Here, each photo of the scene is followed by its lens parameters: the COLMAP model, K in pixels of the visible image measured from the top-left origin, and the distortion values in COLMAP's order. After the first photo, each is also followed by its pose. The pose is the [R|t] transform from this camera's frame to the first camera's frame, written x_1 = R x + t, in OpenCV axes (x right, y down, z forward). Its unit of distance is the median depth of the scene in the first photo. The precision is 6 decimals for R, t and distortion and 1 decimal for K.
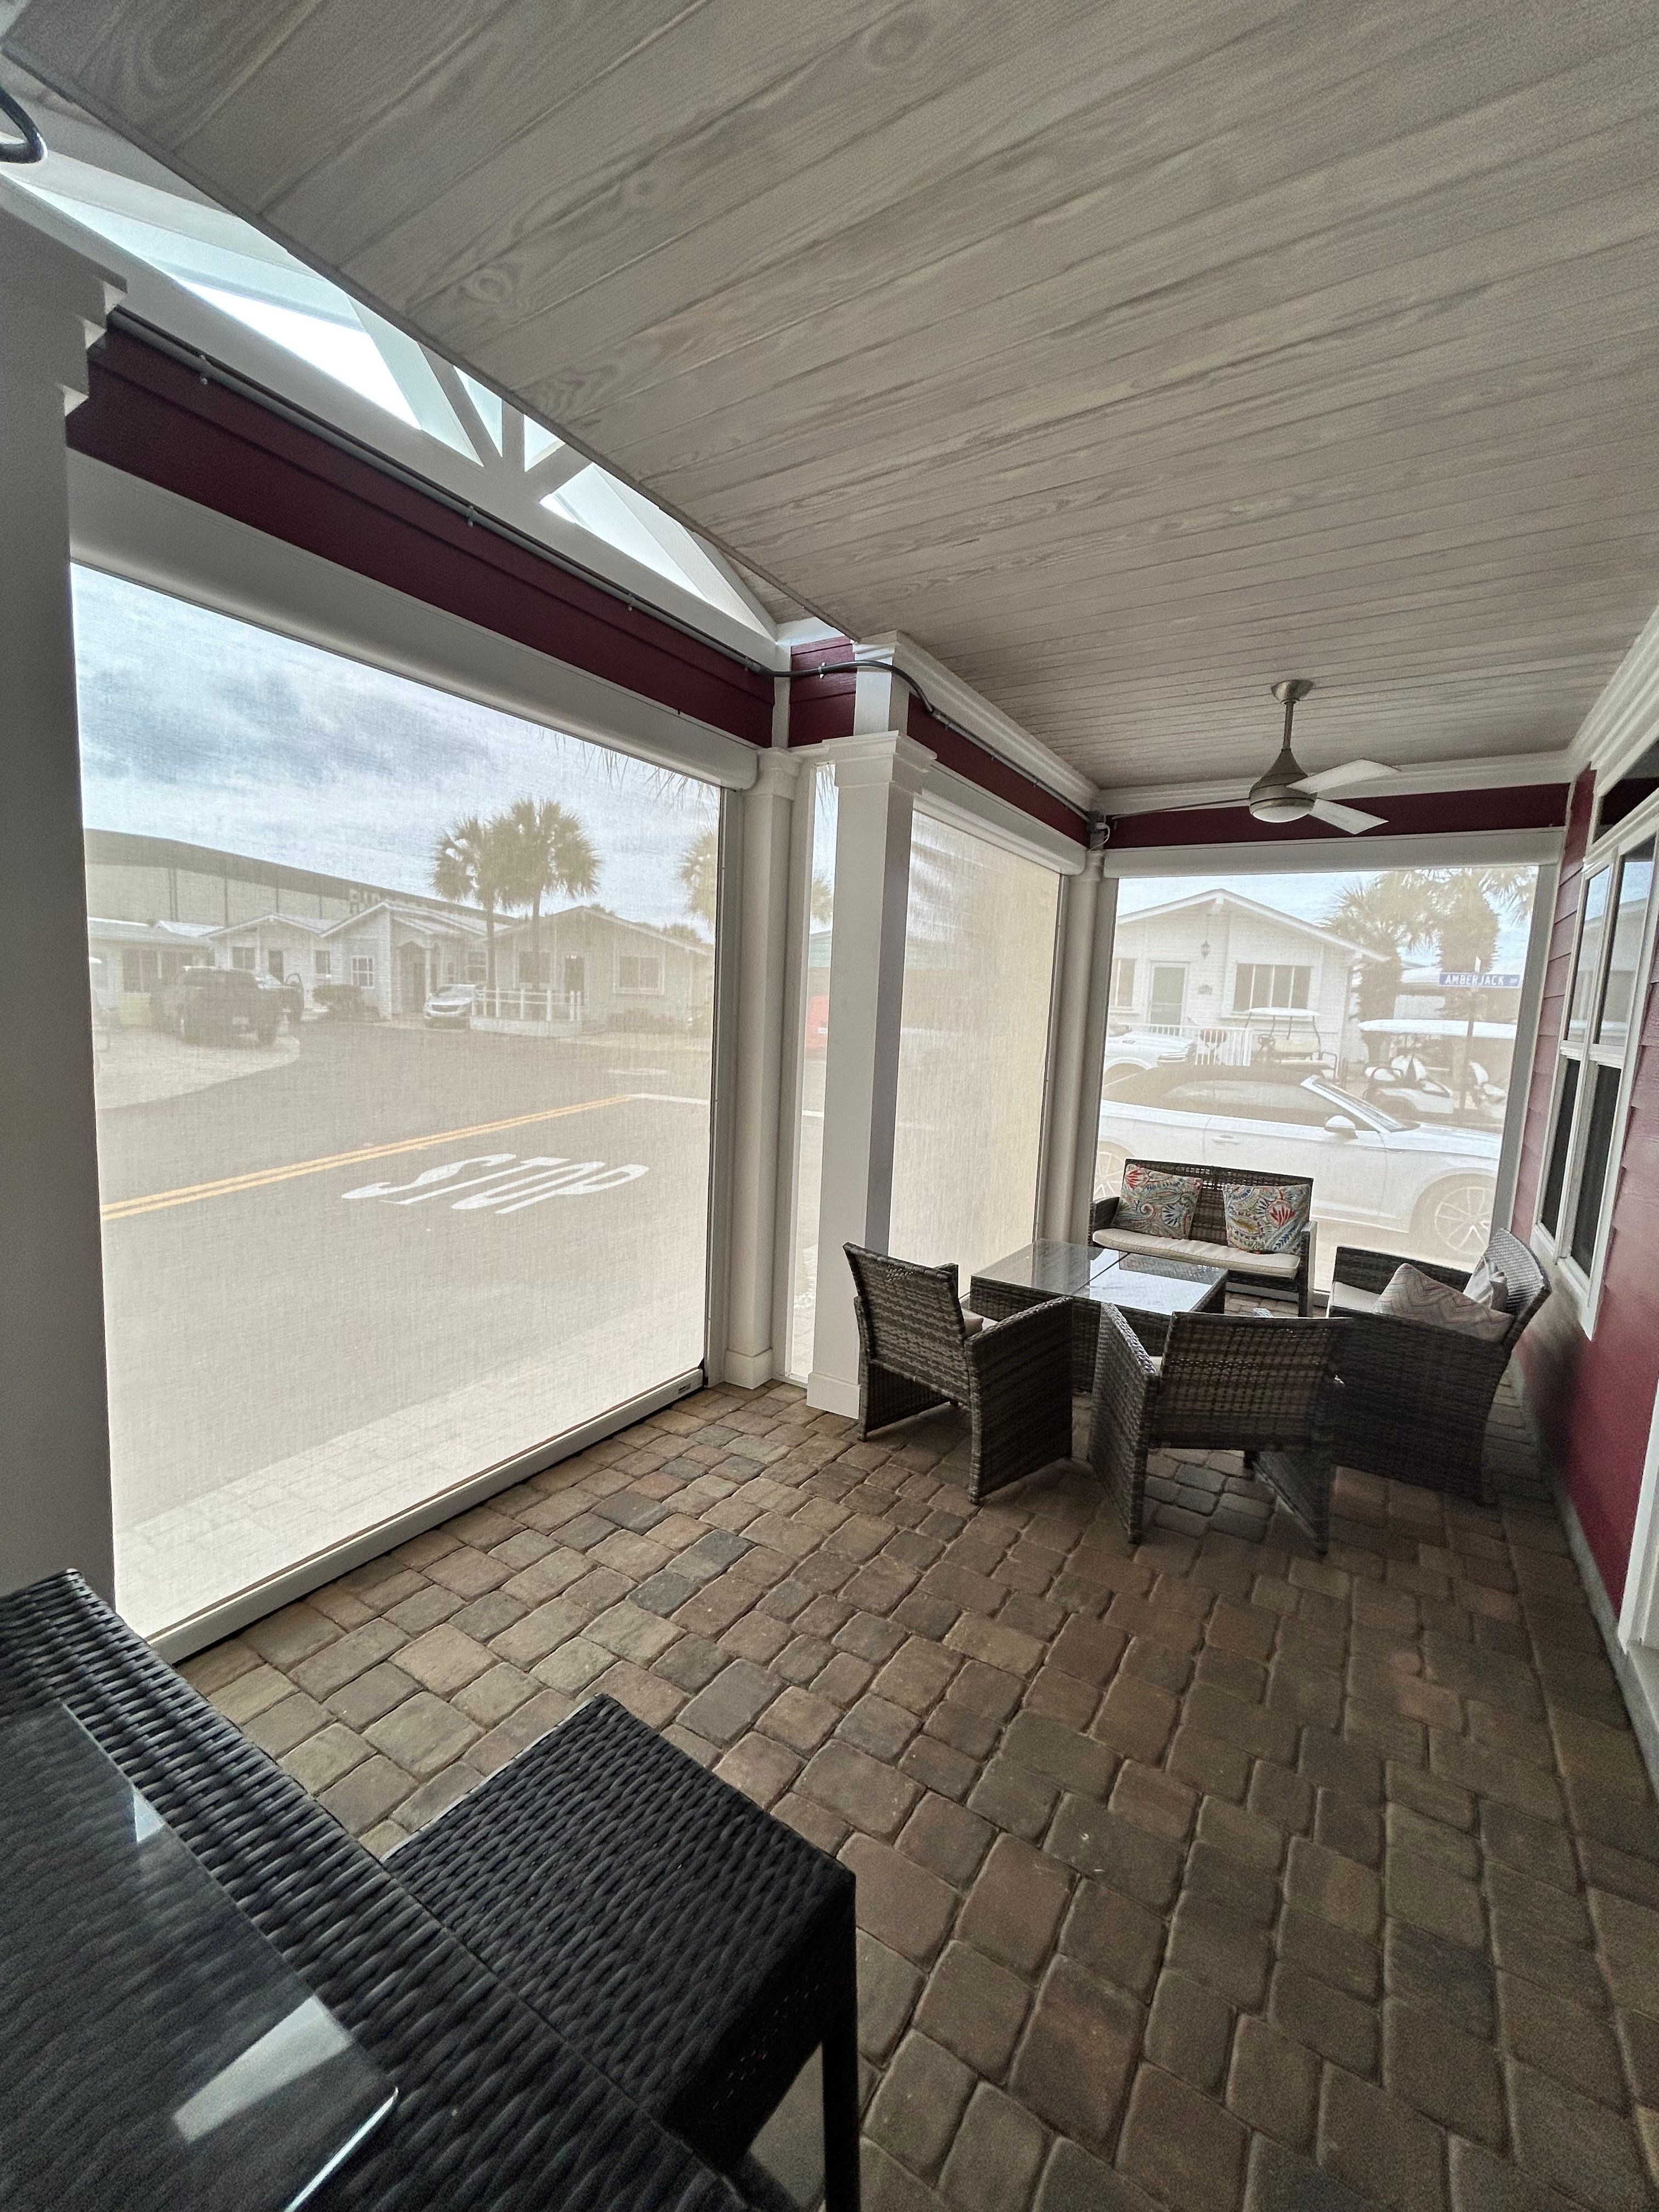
lens RADIAL K [[888.3, 0, 828.5], [0, 888.3, 1108.0], [0, 0, 1]] dist [0.001445, 0.000040]
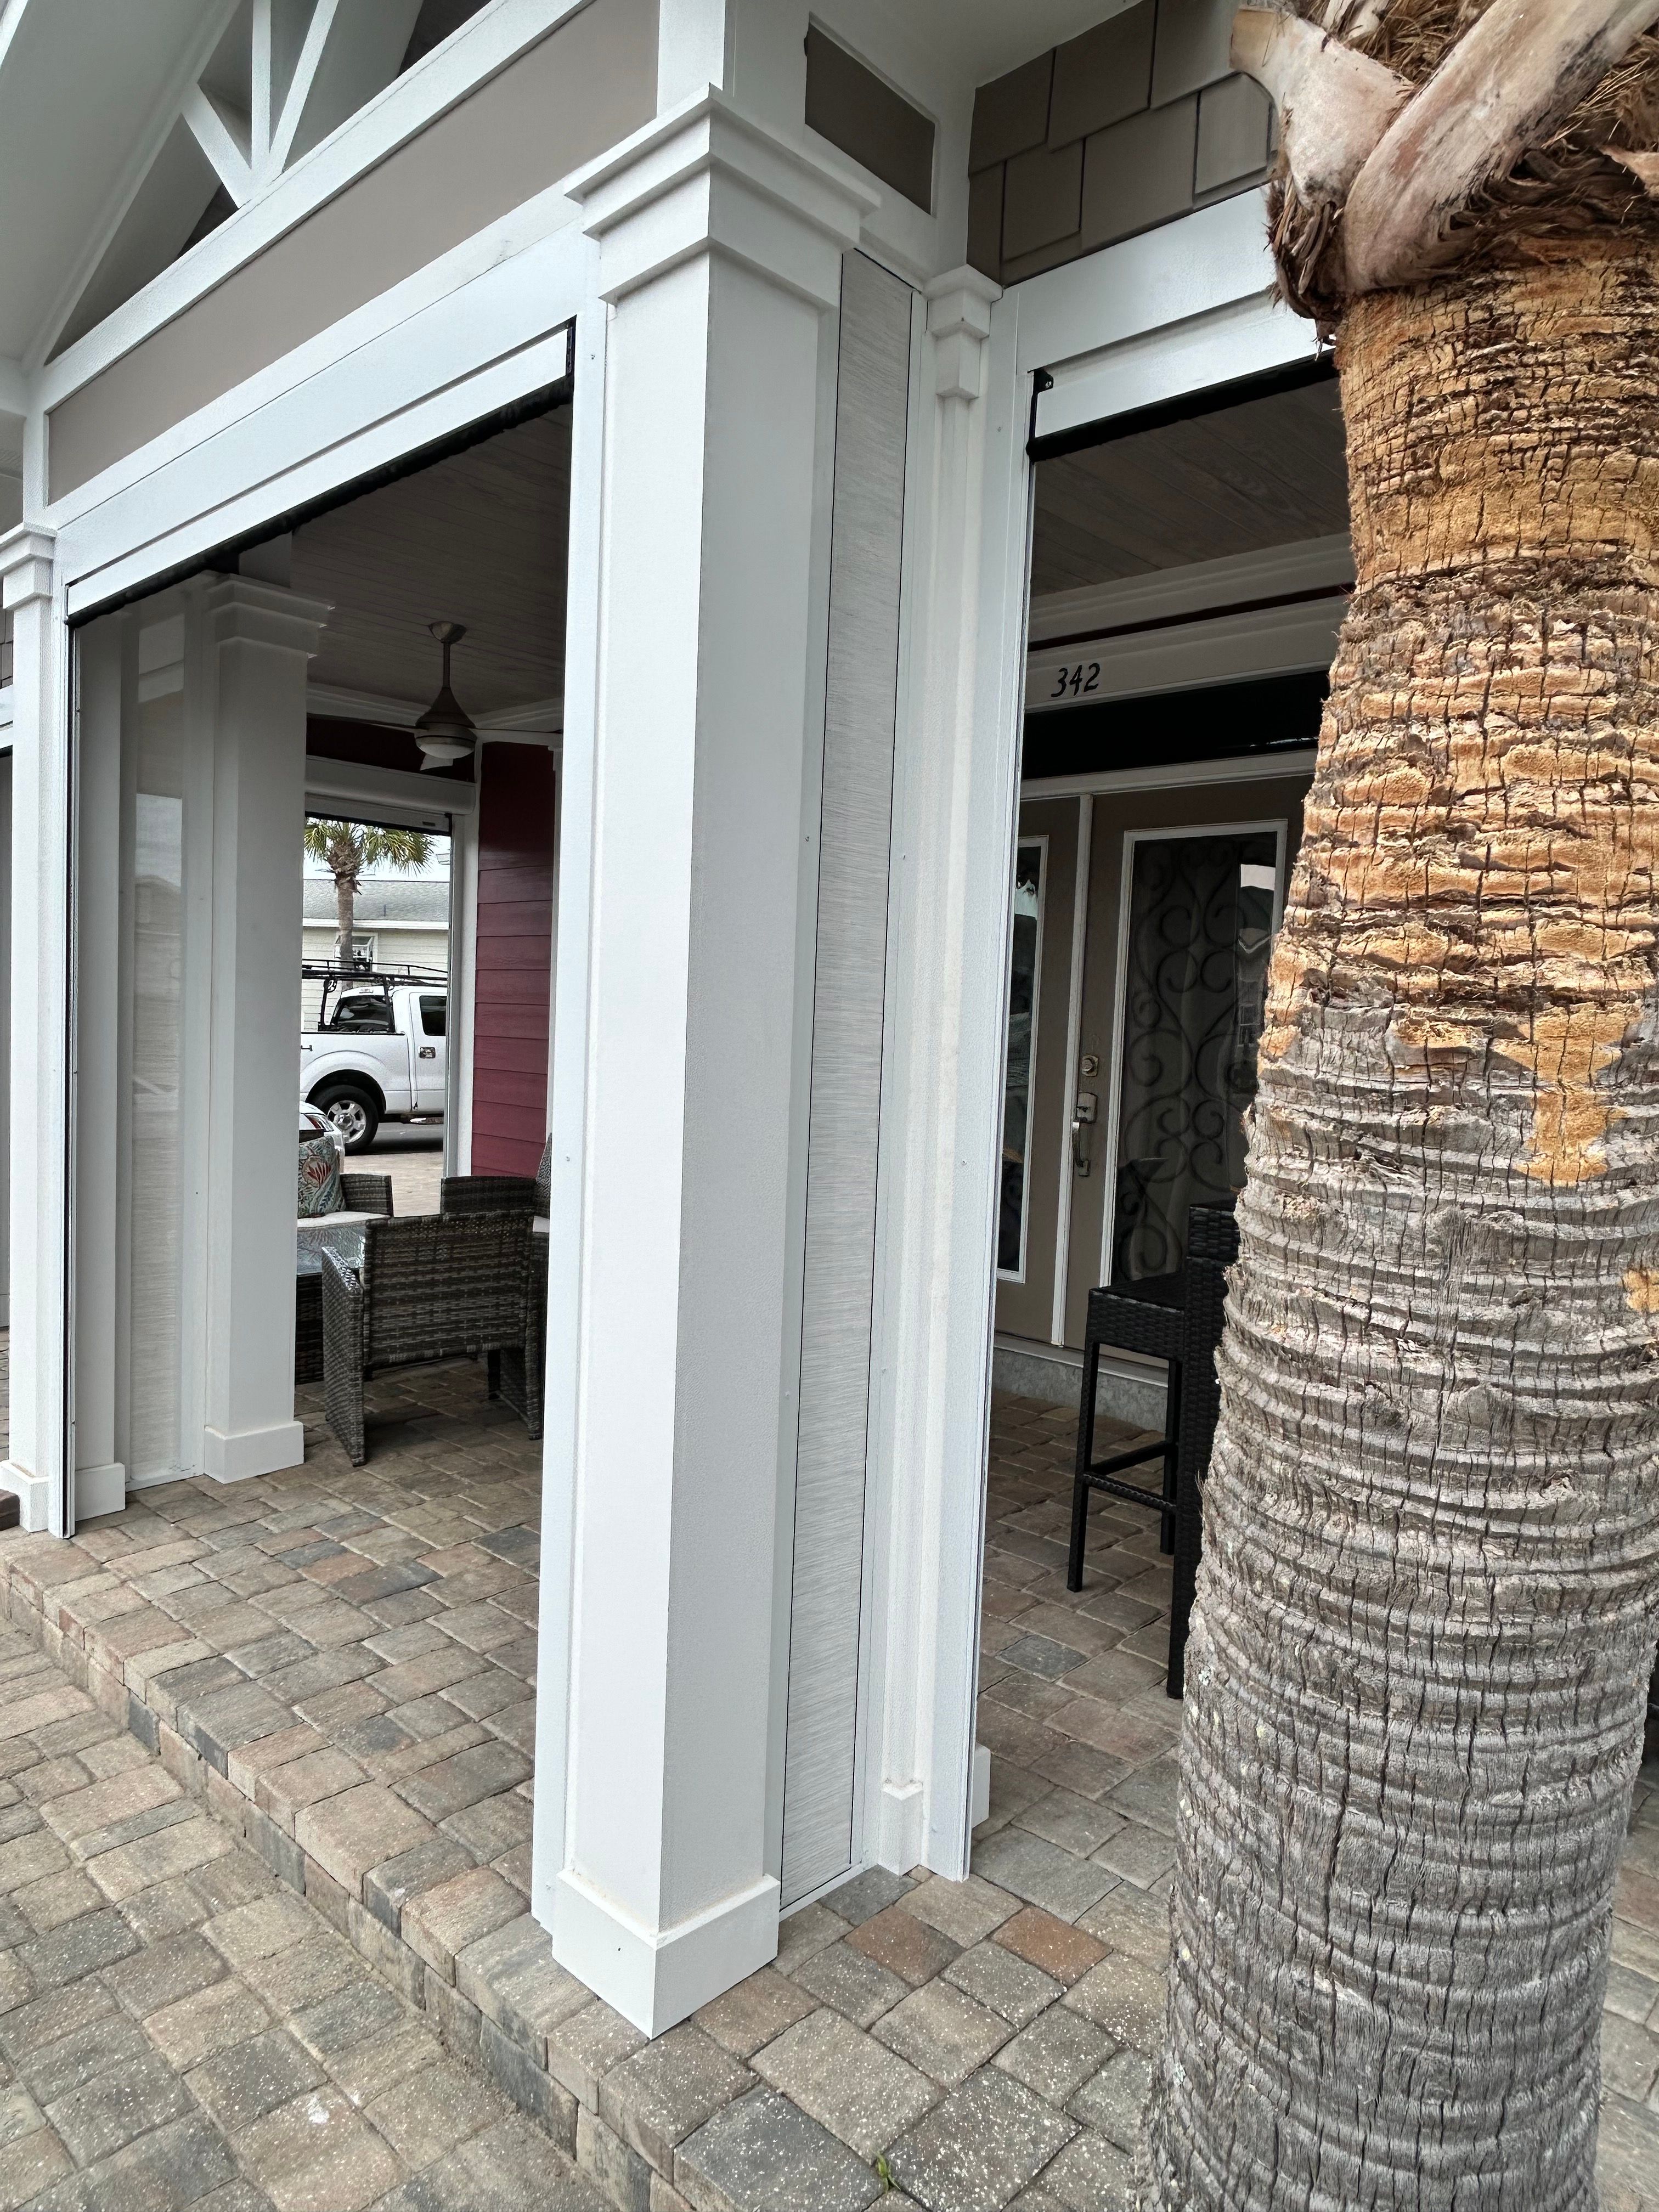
lens RADIAL K [[1401.7, 0, 824.7], [0, 1401.7, 1102.2], [0, 0, 1]] dist [-0.005627, -0.000846]
pose [[0.196478, -0.088711, 0.976487, -1.024555], [0.091834, 0.993186, 0.071750, -0.005385], [-0.976198, 0.075577, 0.203286, 0.286910]]
